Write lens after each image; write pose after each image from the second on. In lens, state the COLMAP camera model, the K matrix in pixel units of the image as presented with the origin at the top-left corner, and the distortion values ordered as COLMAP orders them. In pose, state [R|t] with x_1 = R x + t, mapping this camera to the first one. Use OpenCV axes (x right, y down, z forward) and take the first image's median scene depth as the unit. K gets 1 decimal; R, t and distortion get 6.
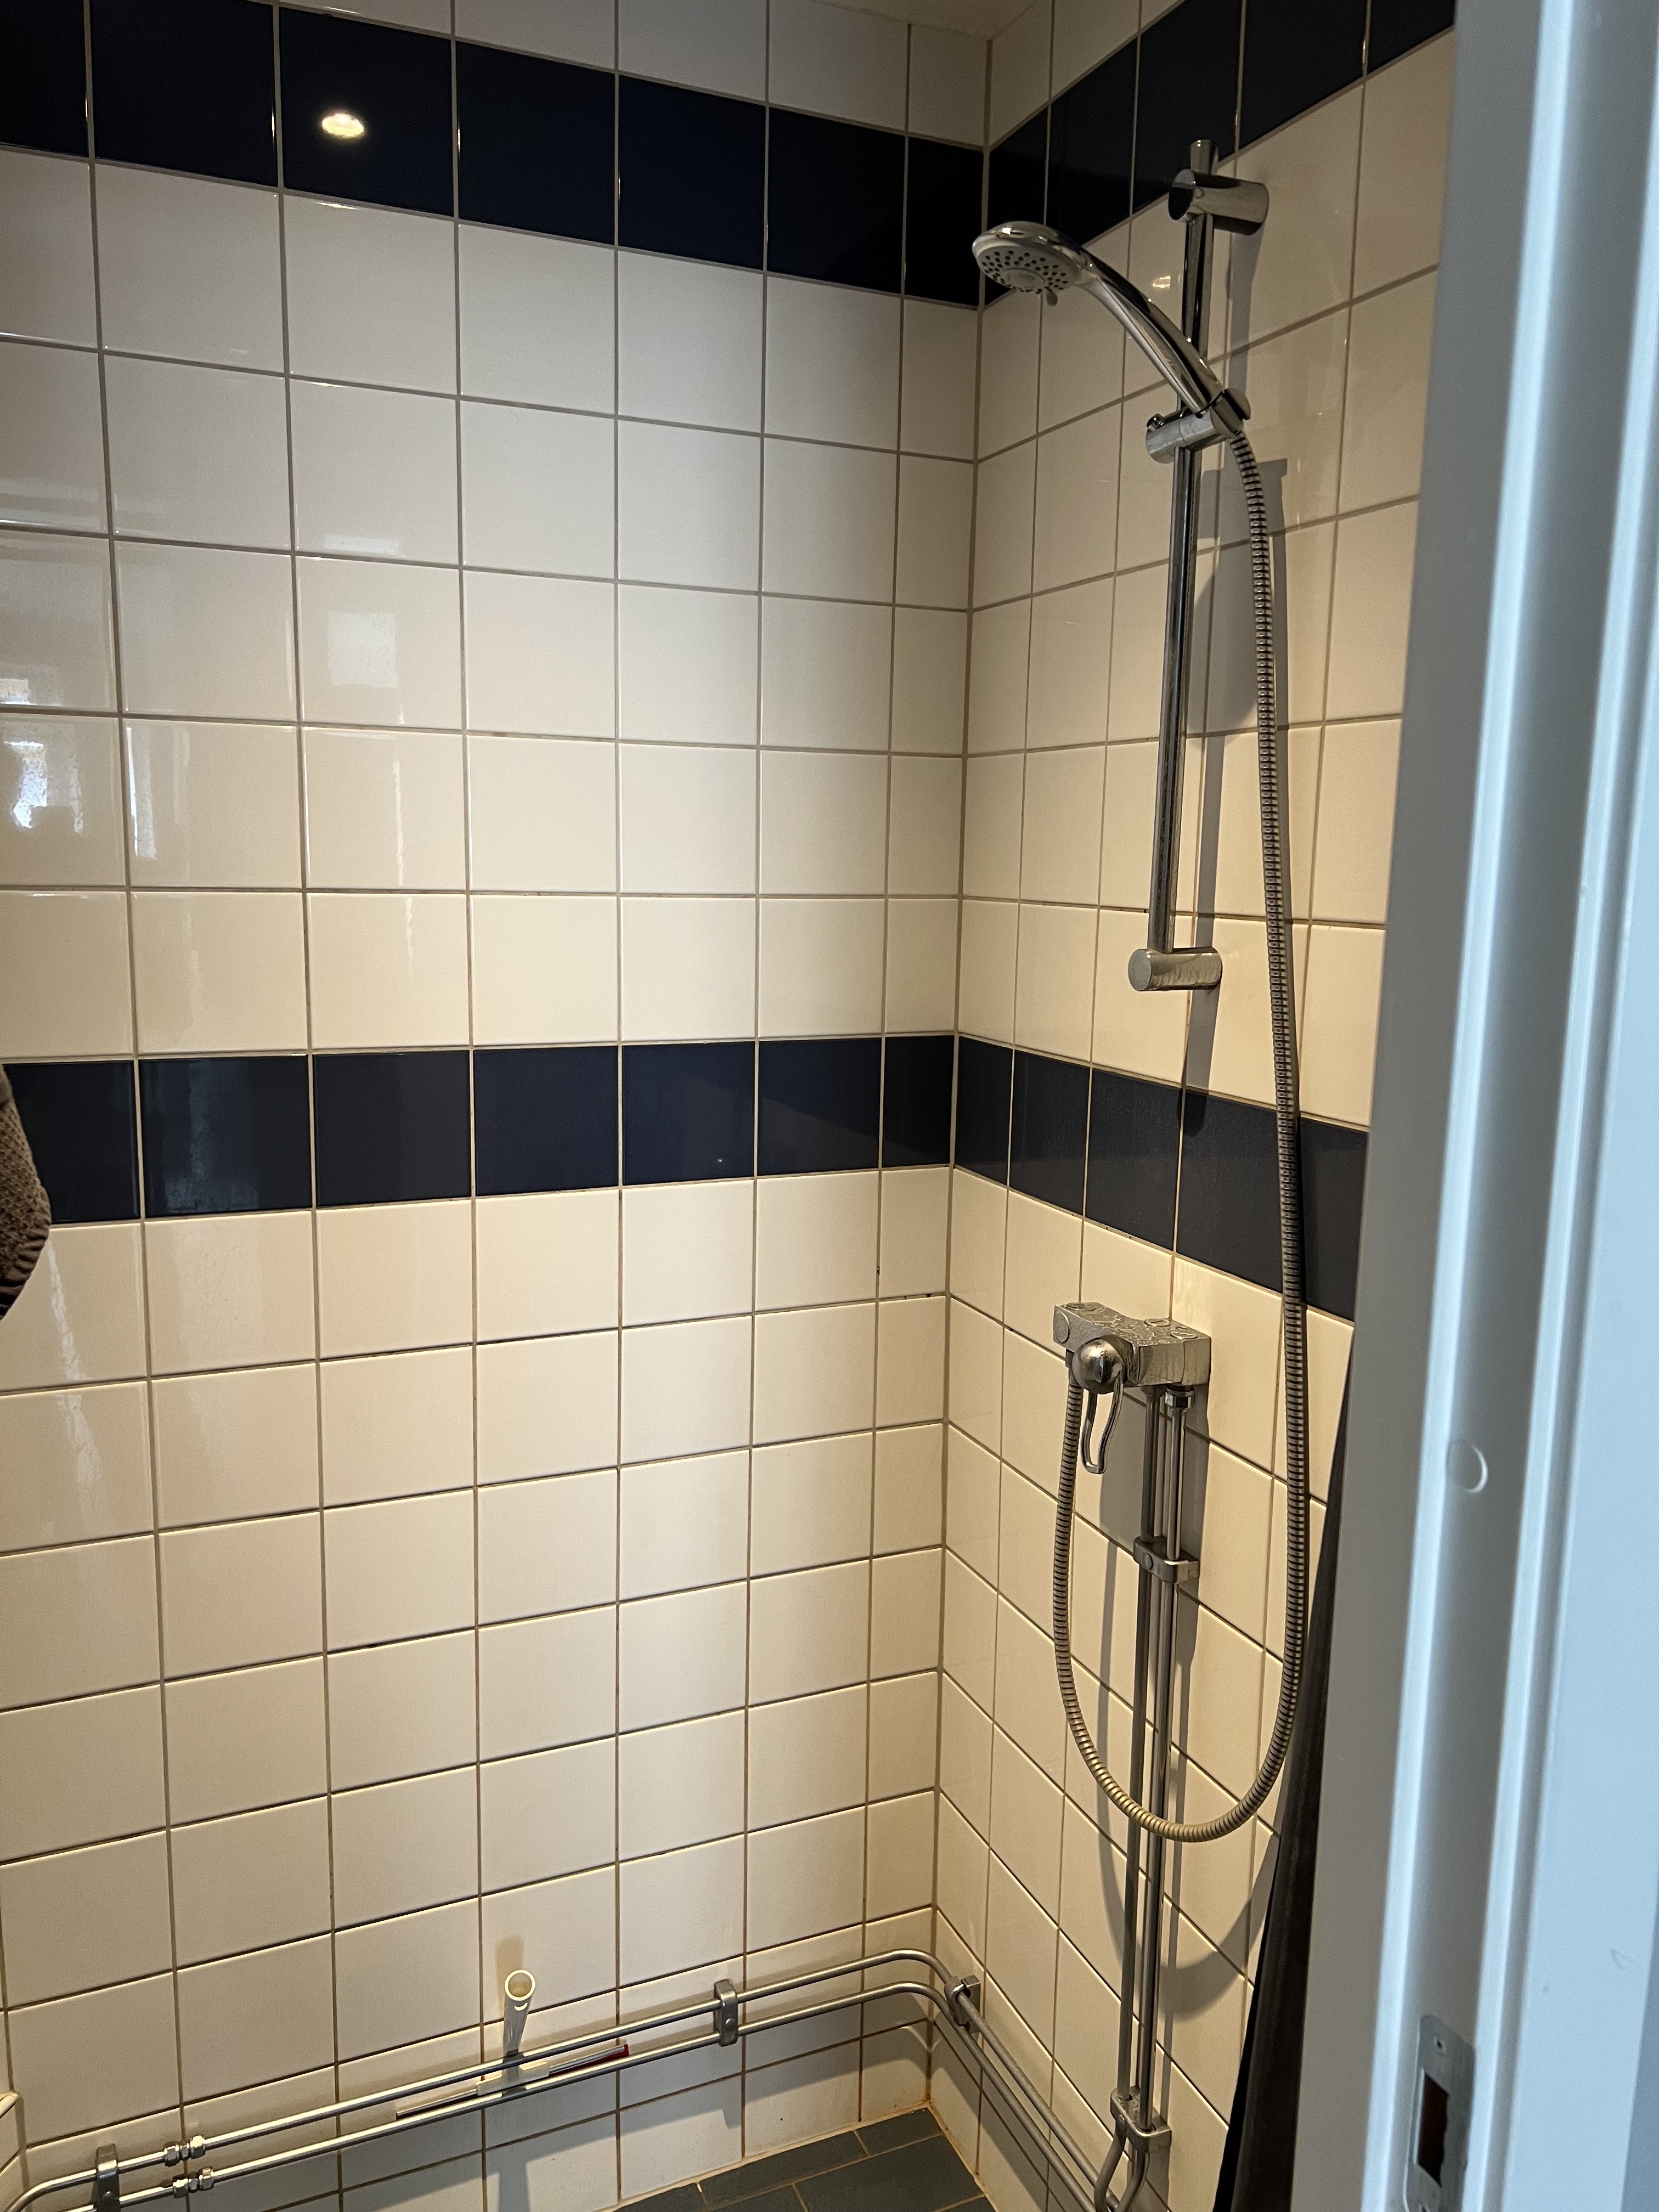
lens RADIAL K [[1651.5, 0, 828.1], [0, 1651.5, 1119.8], [0, 0, 1]] dist [0.032418, -0.058579]
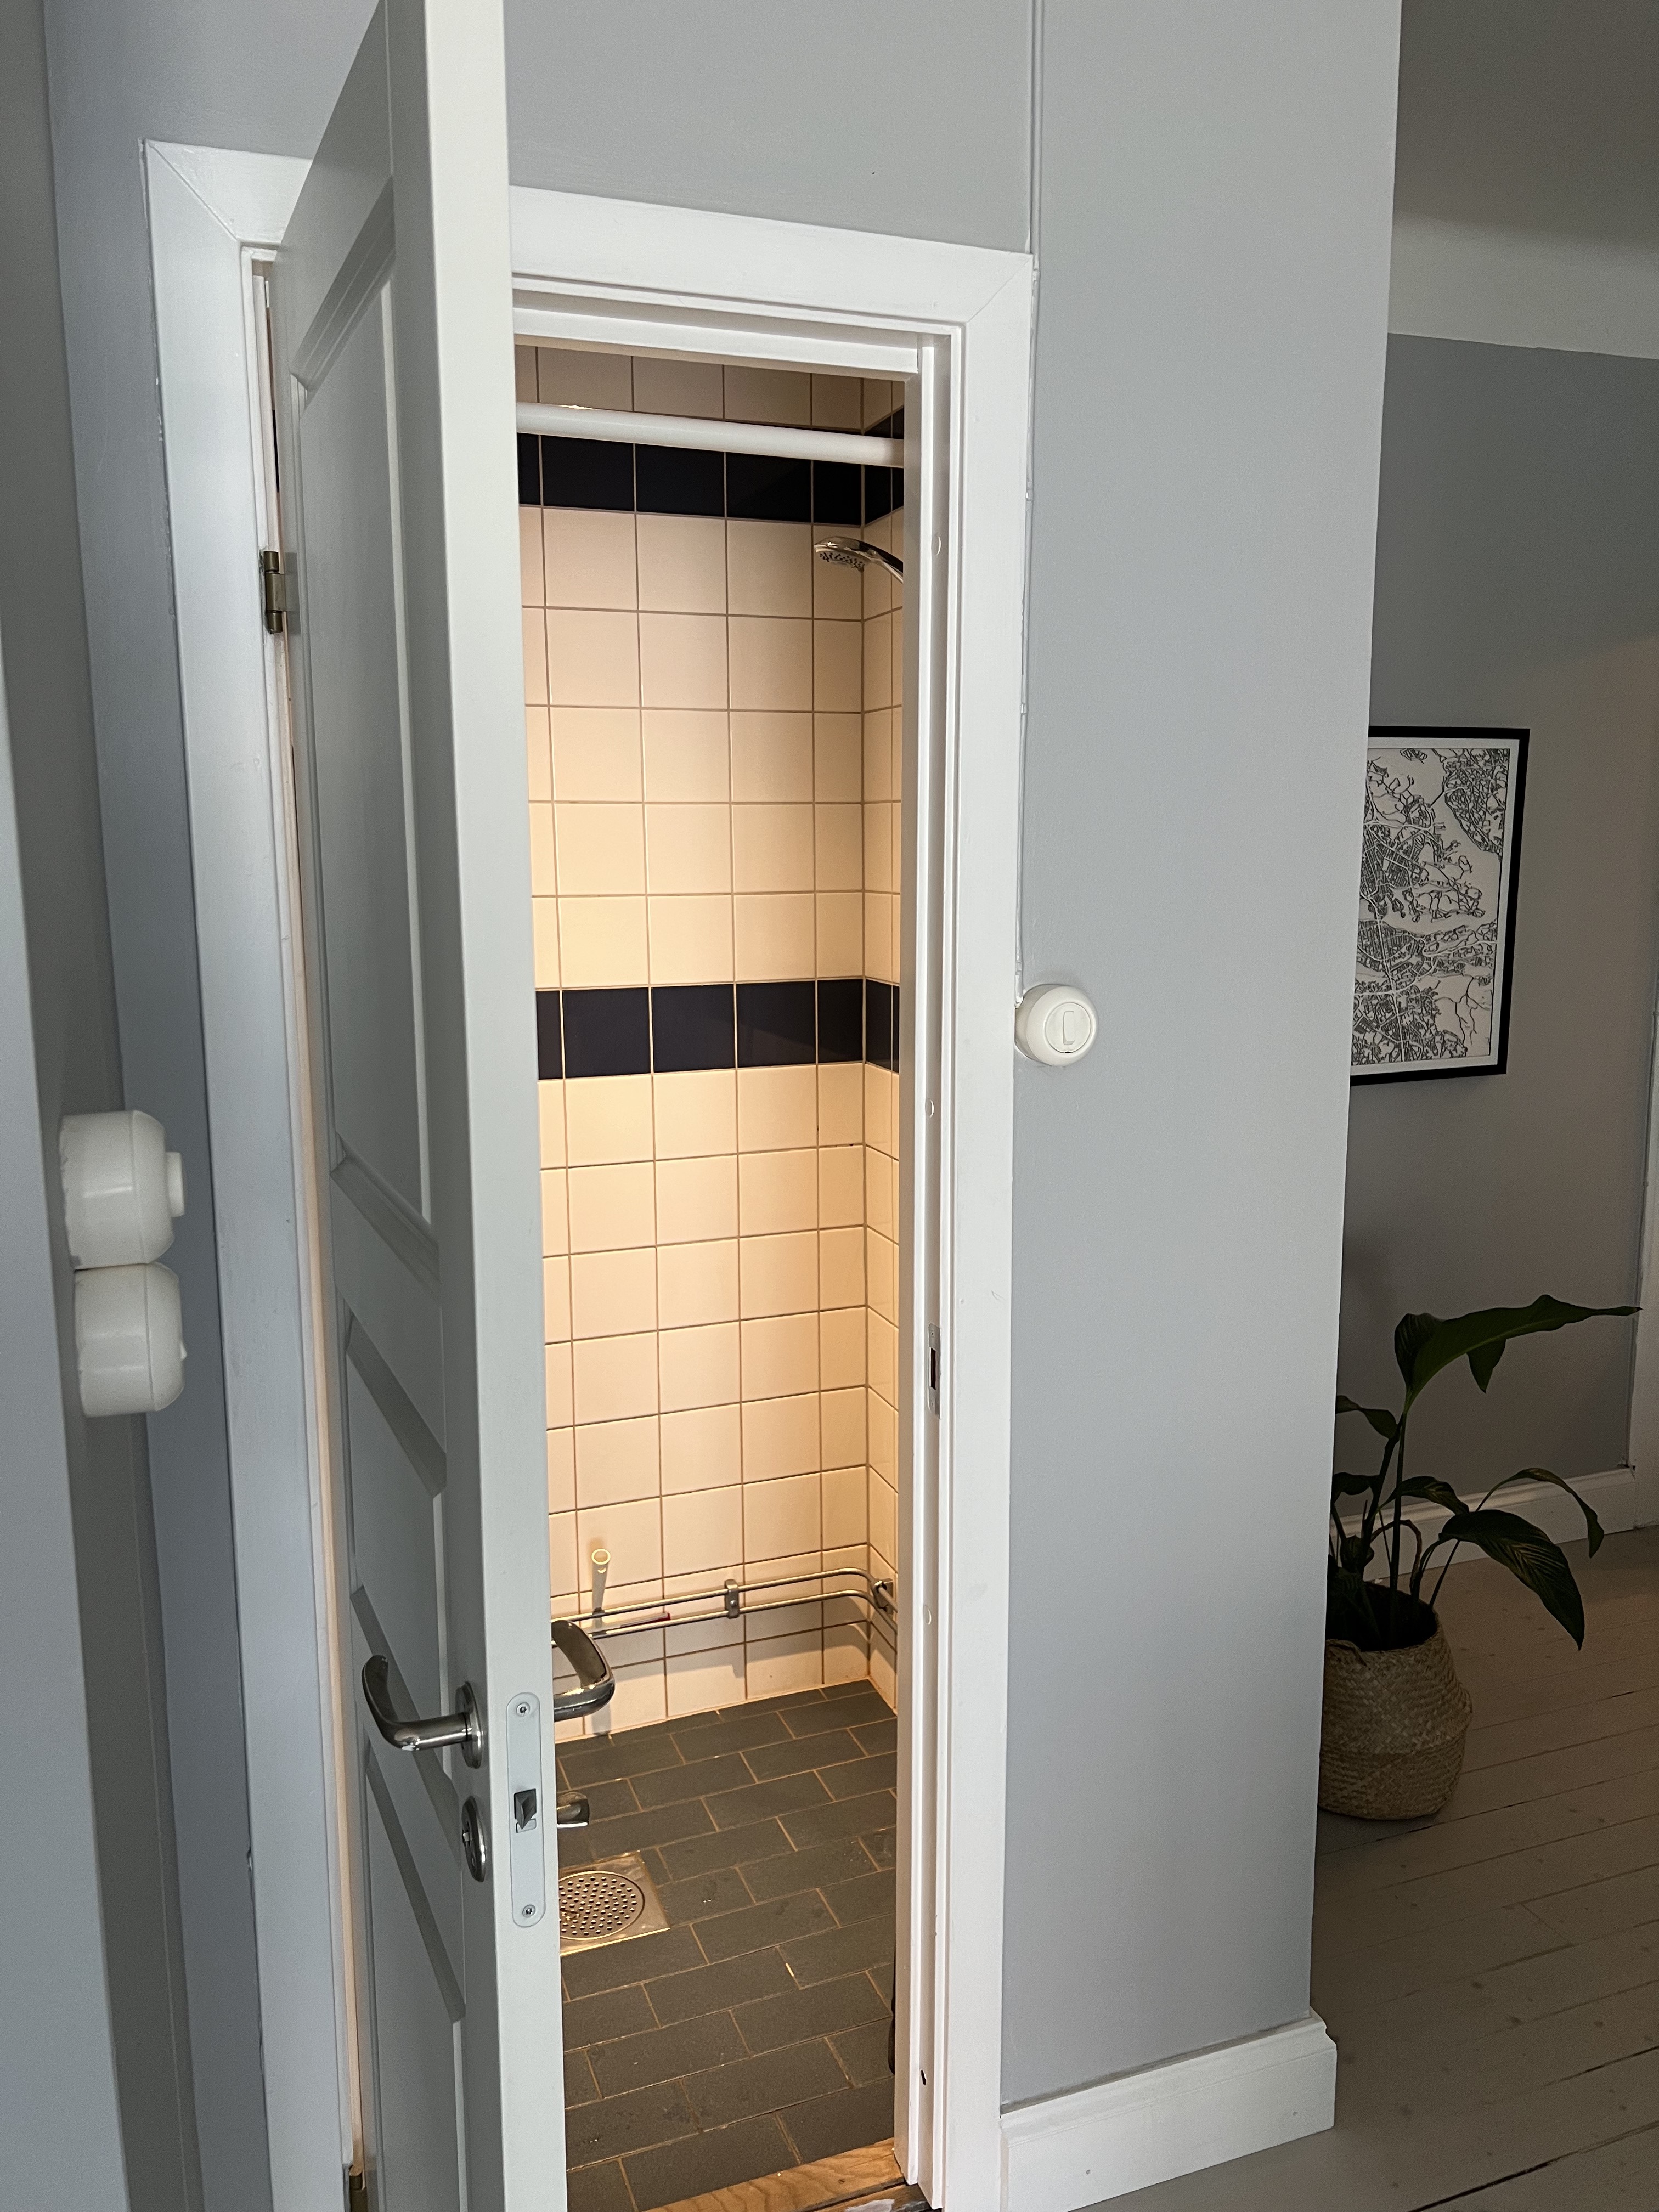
lens RADIAL K [[1662.7, 0, 829.5], [0, 1662.7, 1106.0], [0, 0, 1]] dist [0.050172, -0.059794]
pose [[0.998499, -0.023392, -0.049525, 0.122564], [0.022800, 0.999662, -0.012489, 0.091150], [0.049801, 0.011341, 0.998695, -0.599019]]
